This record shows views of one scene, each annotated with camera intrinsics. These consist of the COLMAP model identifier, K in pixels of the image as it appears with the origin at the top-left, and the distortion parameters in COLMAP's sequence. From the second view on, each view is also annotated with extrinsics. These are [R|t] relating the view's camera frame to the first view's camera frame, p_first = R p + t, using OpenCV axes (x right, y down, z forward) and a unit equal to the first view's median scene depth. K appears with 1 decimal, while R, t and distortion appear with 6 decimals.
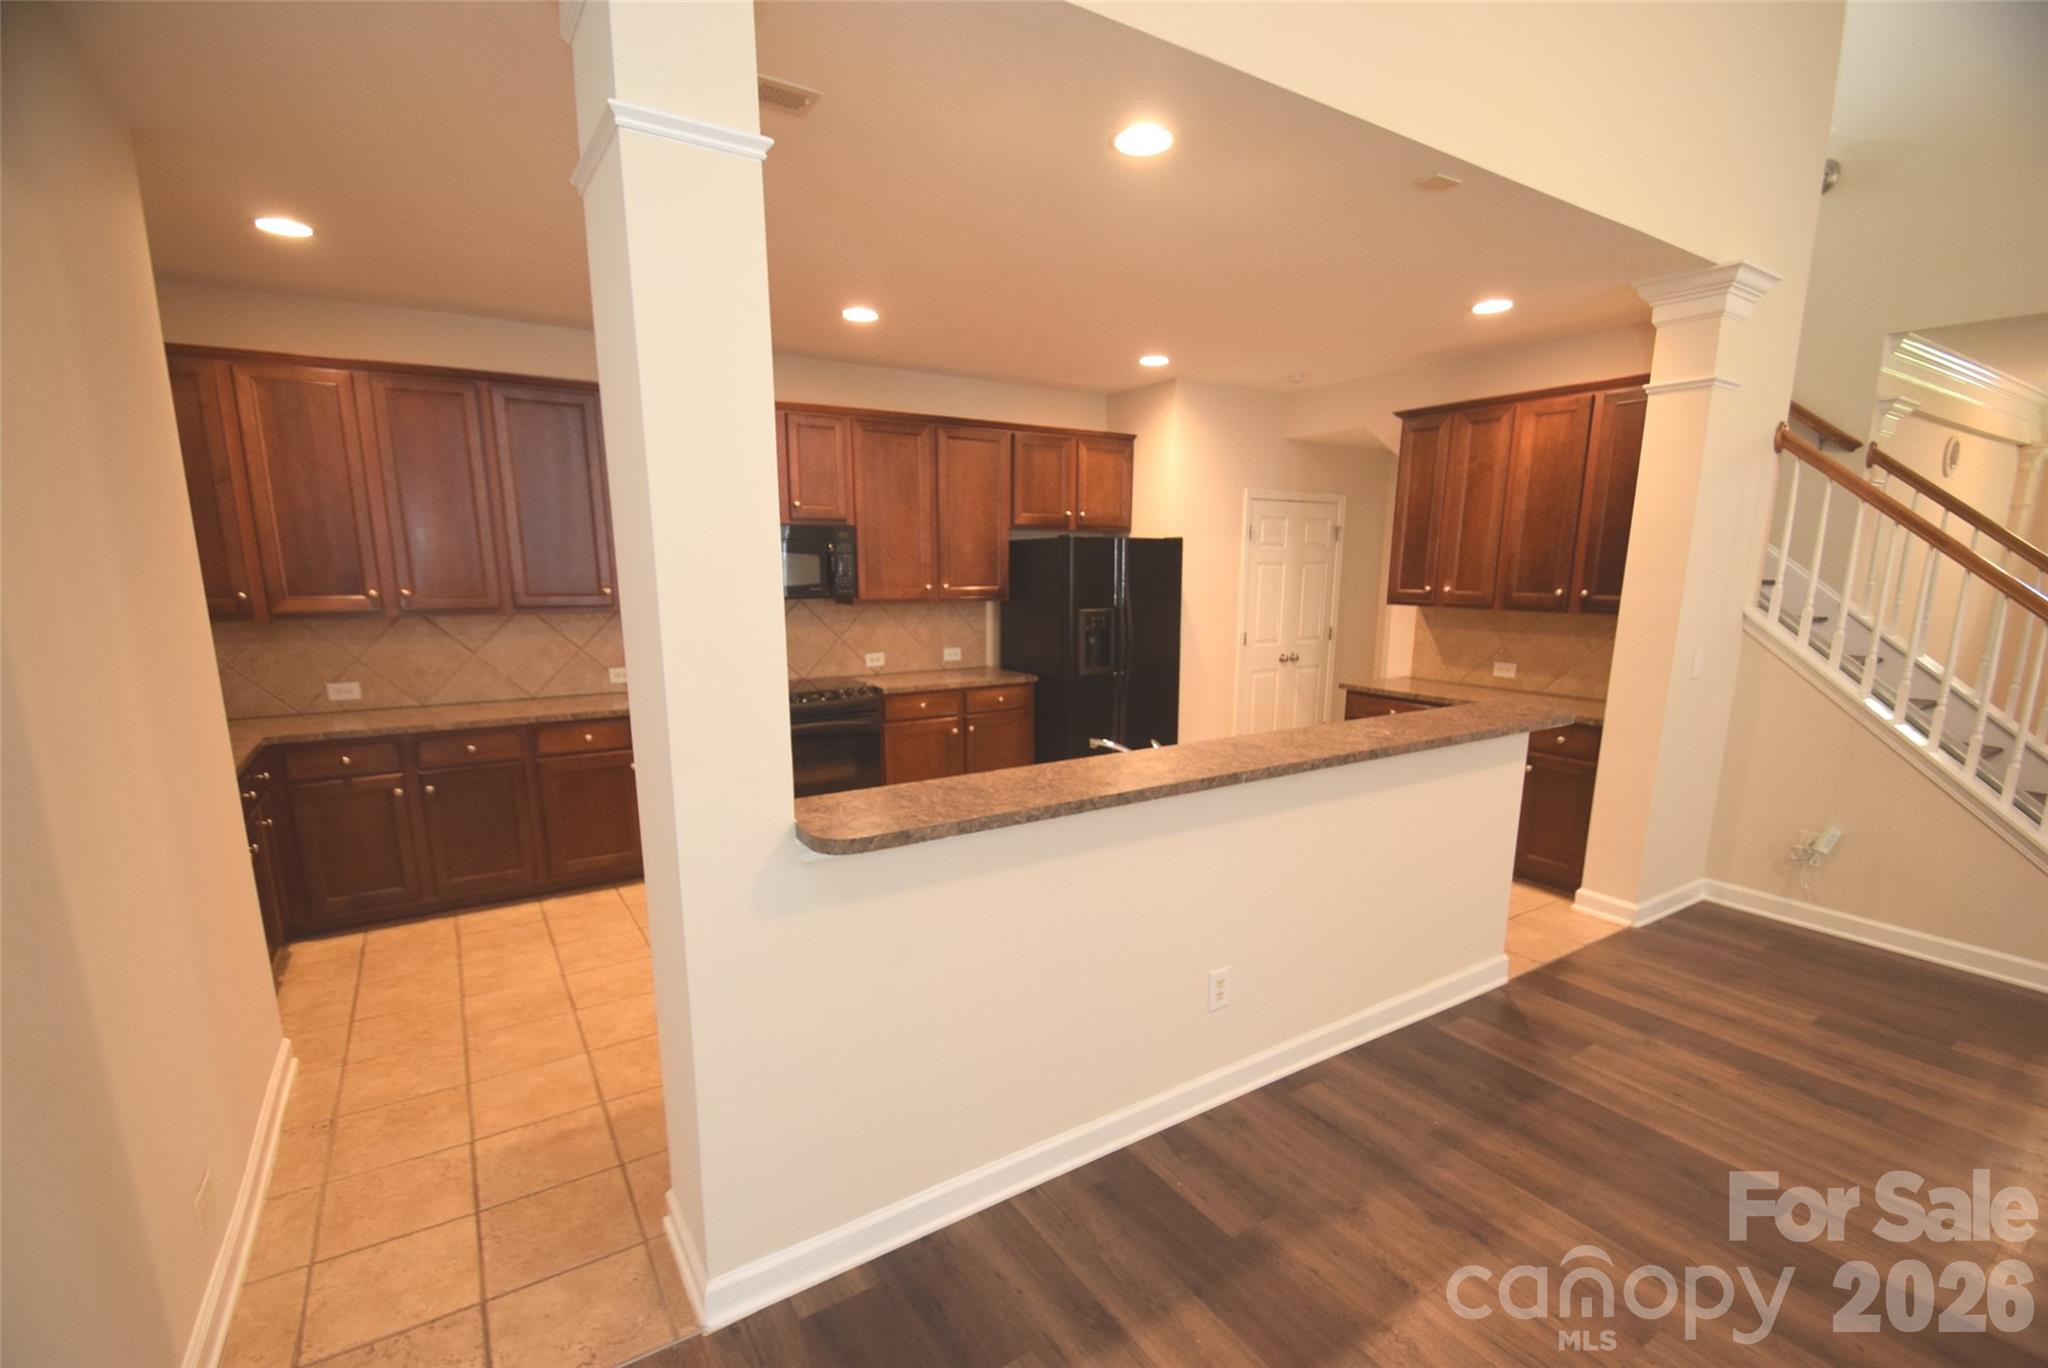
lens RADIAL K [[900.0, 0, 1023.3], [0, 900.0, 743.0], [0, 0, 1]] dist [0.003268, 0.000028]
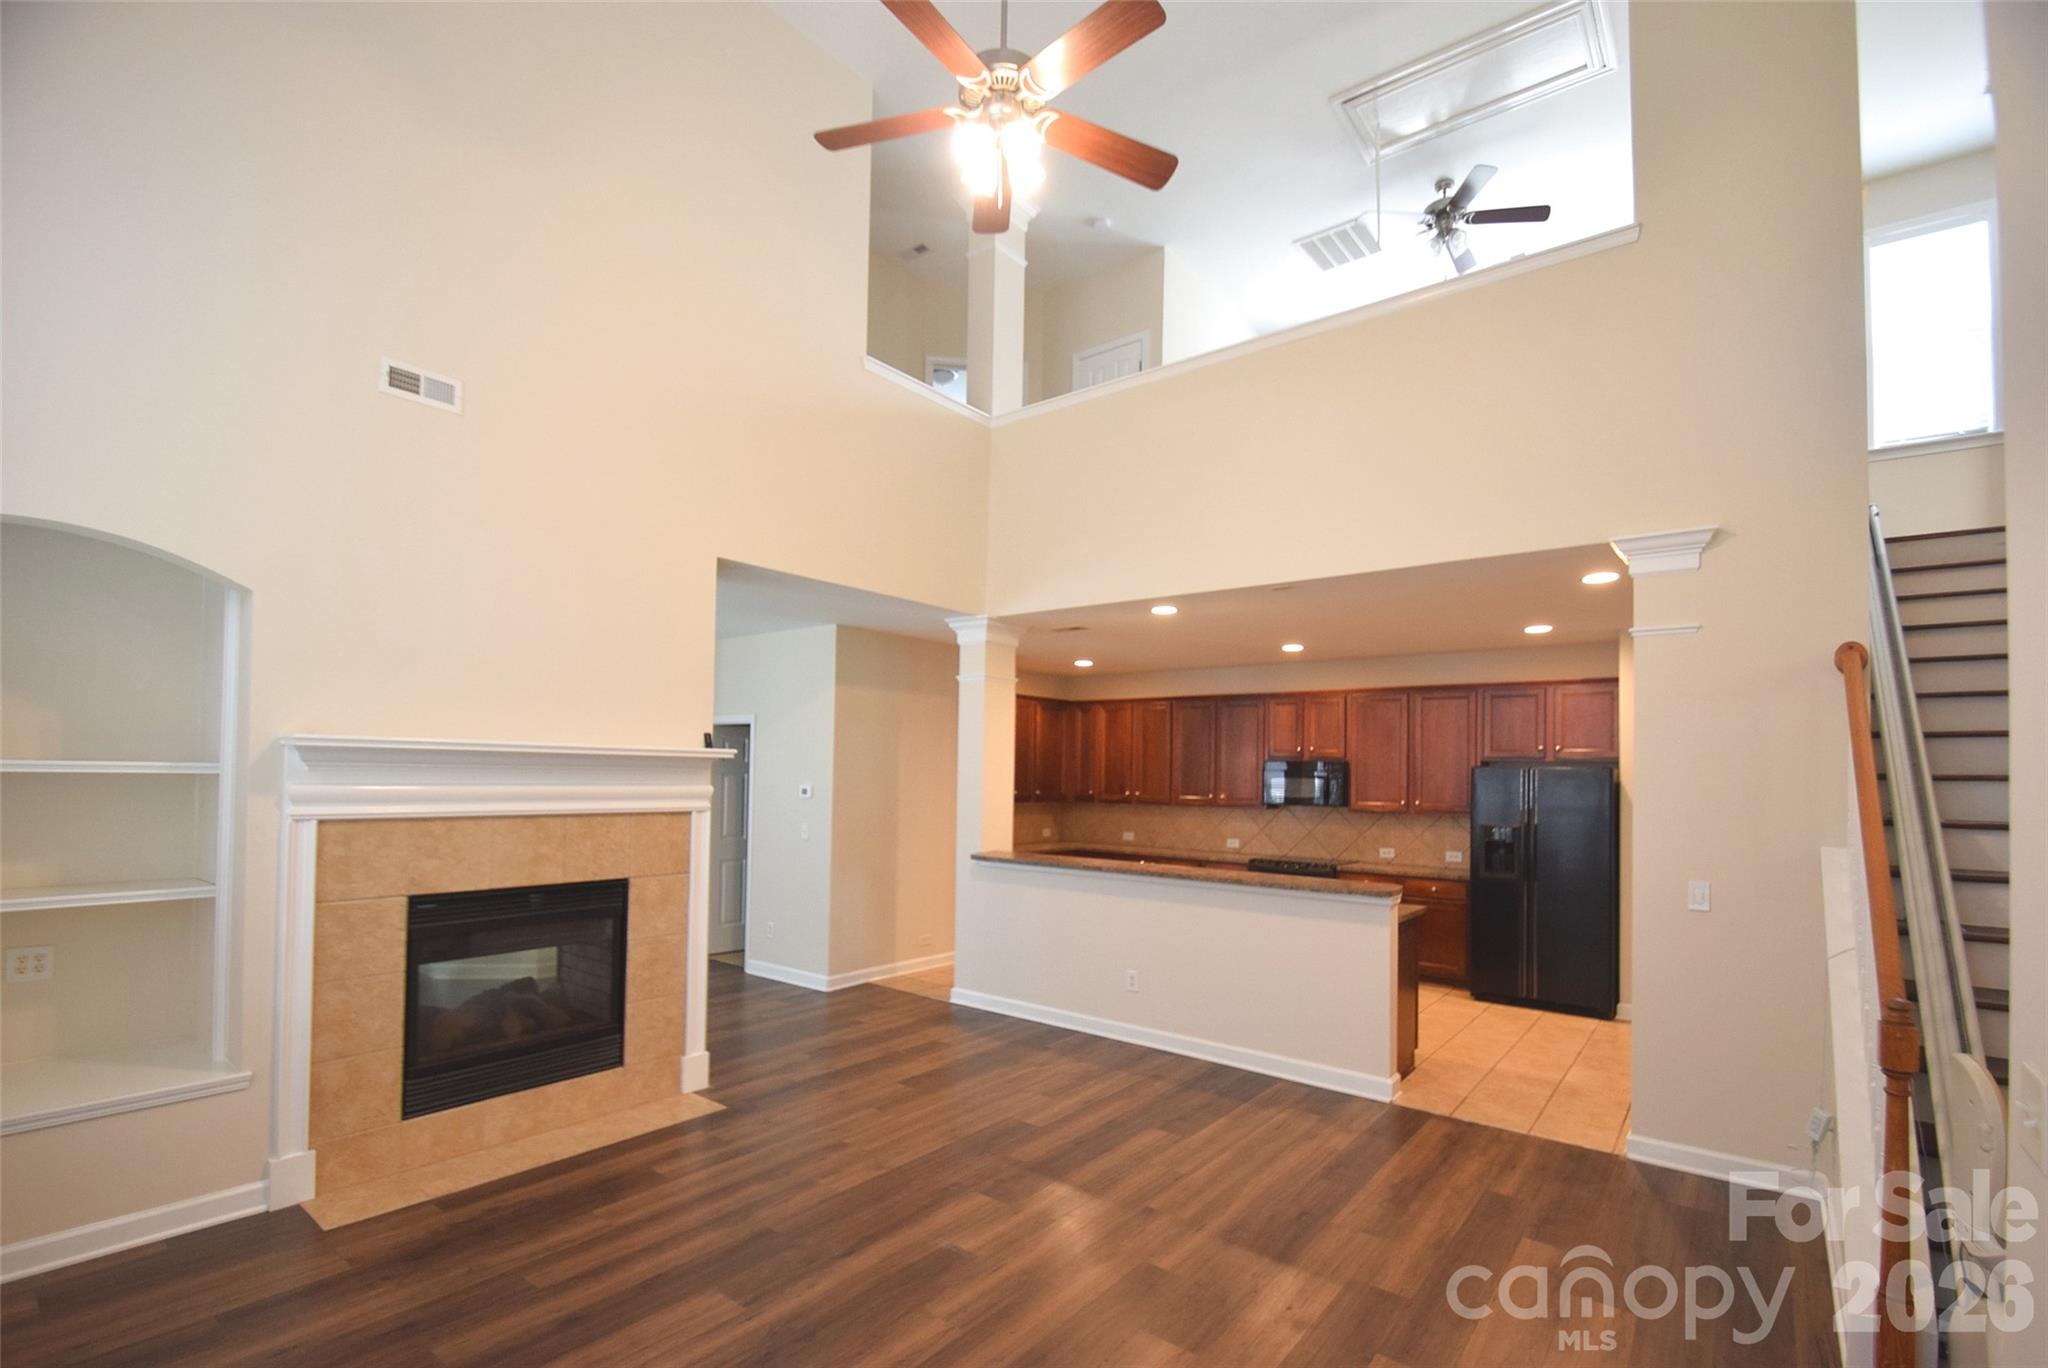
lens RADIAL K [[930.3, 0, 1021.3], [0, 930.3, 739.1], [0, 0, 1]] dist [0.002123, 0.000529]
pose [[0.324292, -0.030418, -0.945468, 1.072200], [-0.203664, 0.973798, -0.101185, -0.002293], [0.923772, 0.225371, 0.309600, -0.019936]]
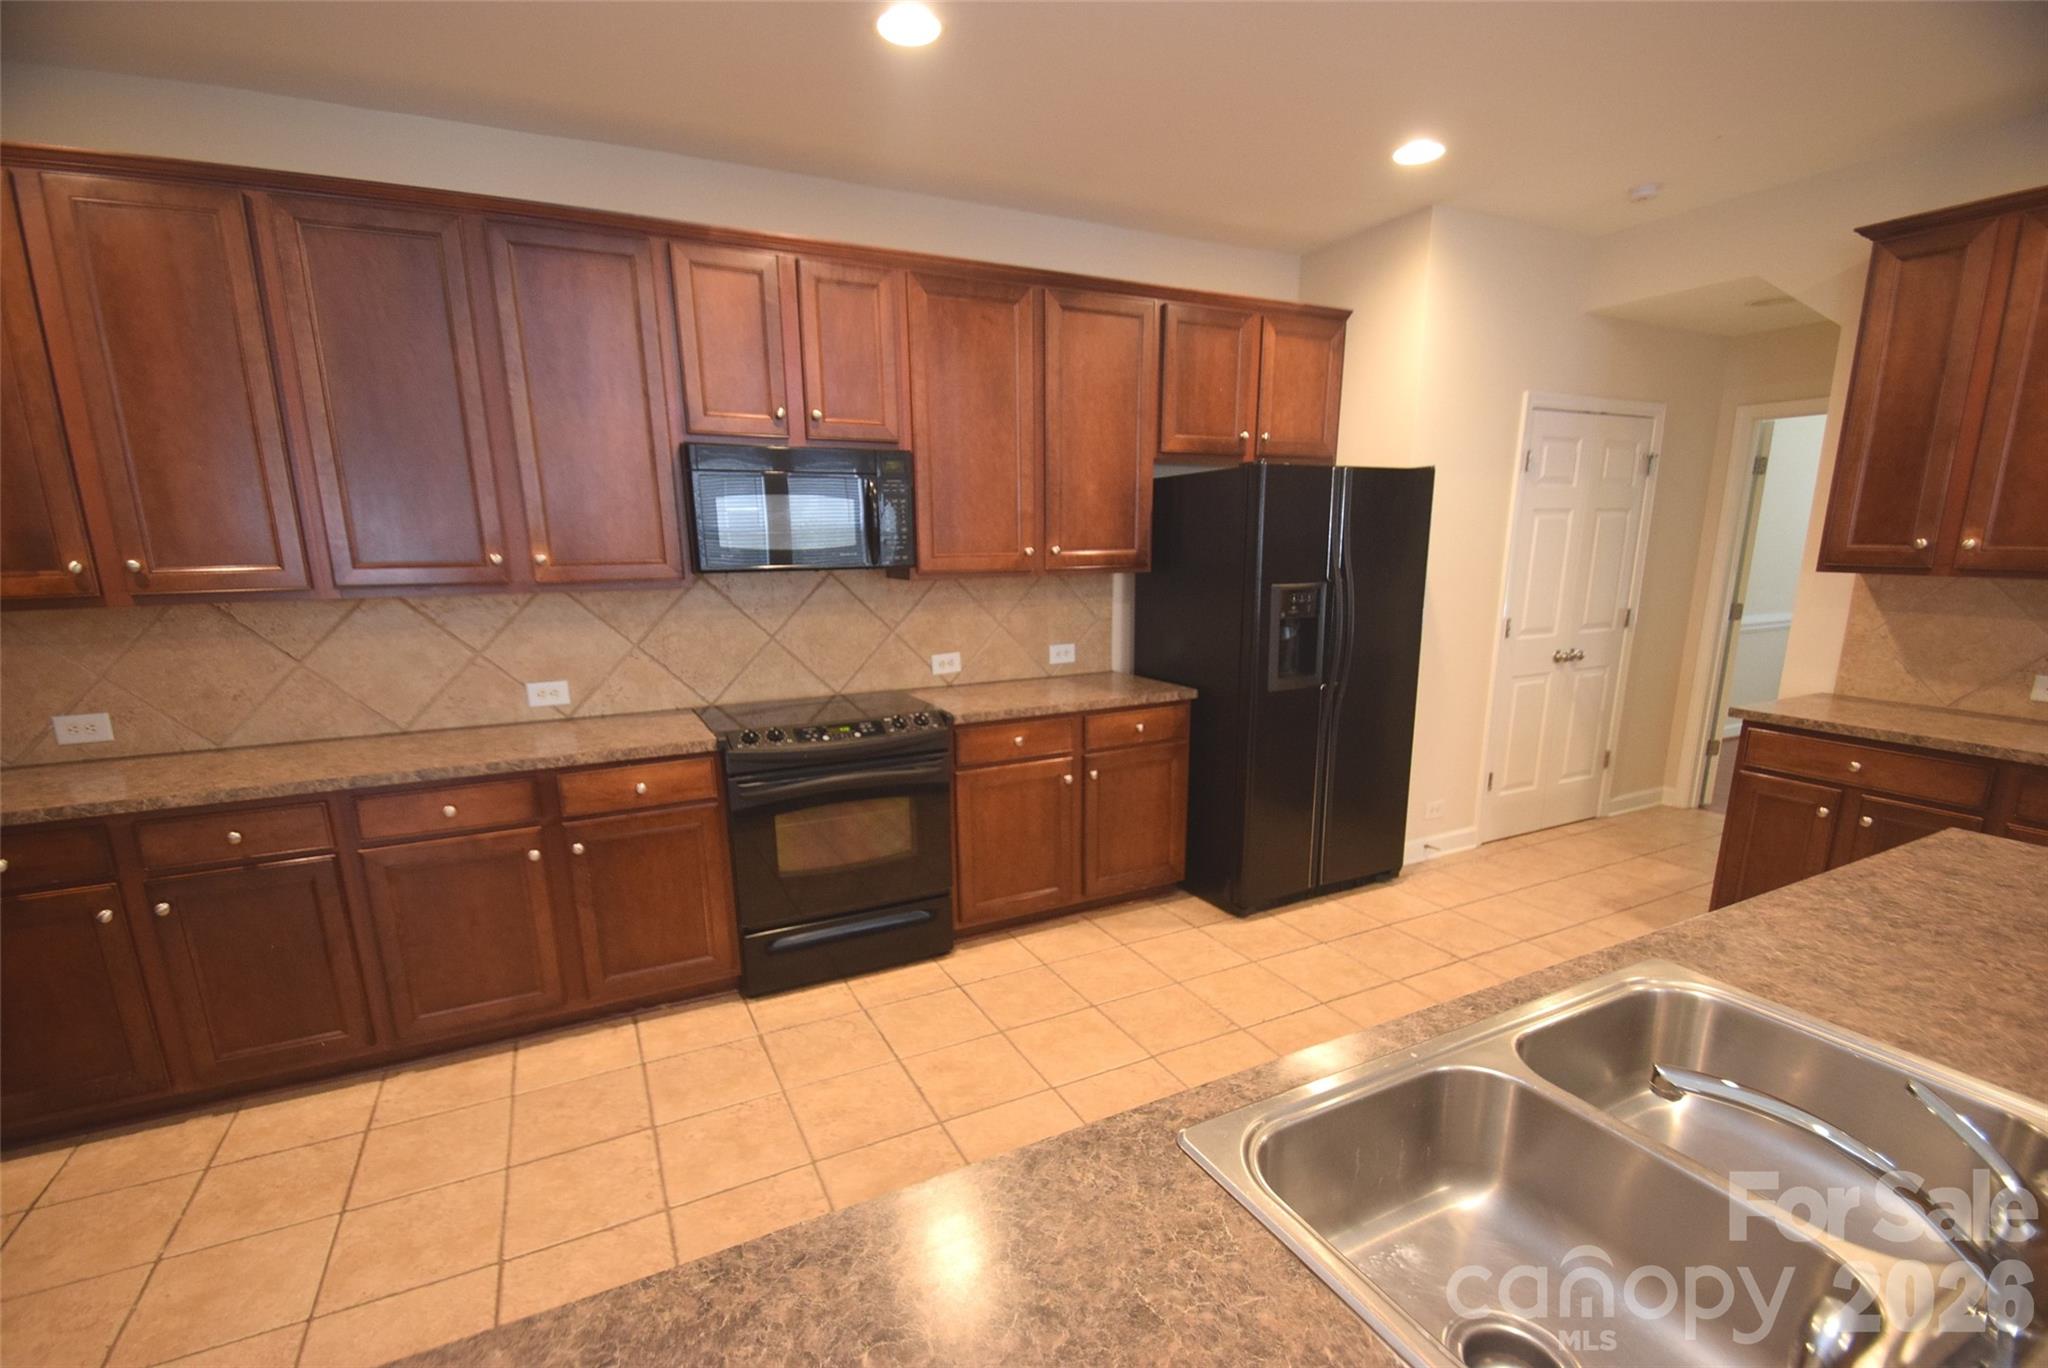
lens RADIAL K [[900.3, 0, 1017.3], [0, 900.3, 749.6], [0, 0, 1]] dist [0.017038, -0.019202]
pose [[0.994335, 0.011516, -0.105665, -0.043890], [-0.008278, 0.999484, 0.031028, -0.052256], [0.105968, -0.029978, 0.993918, 0.359215]]
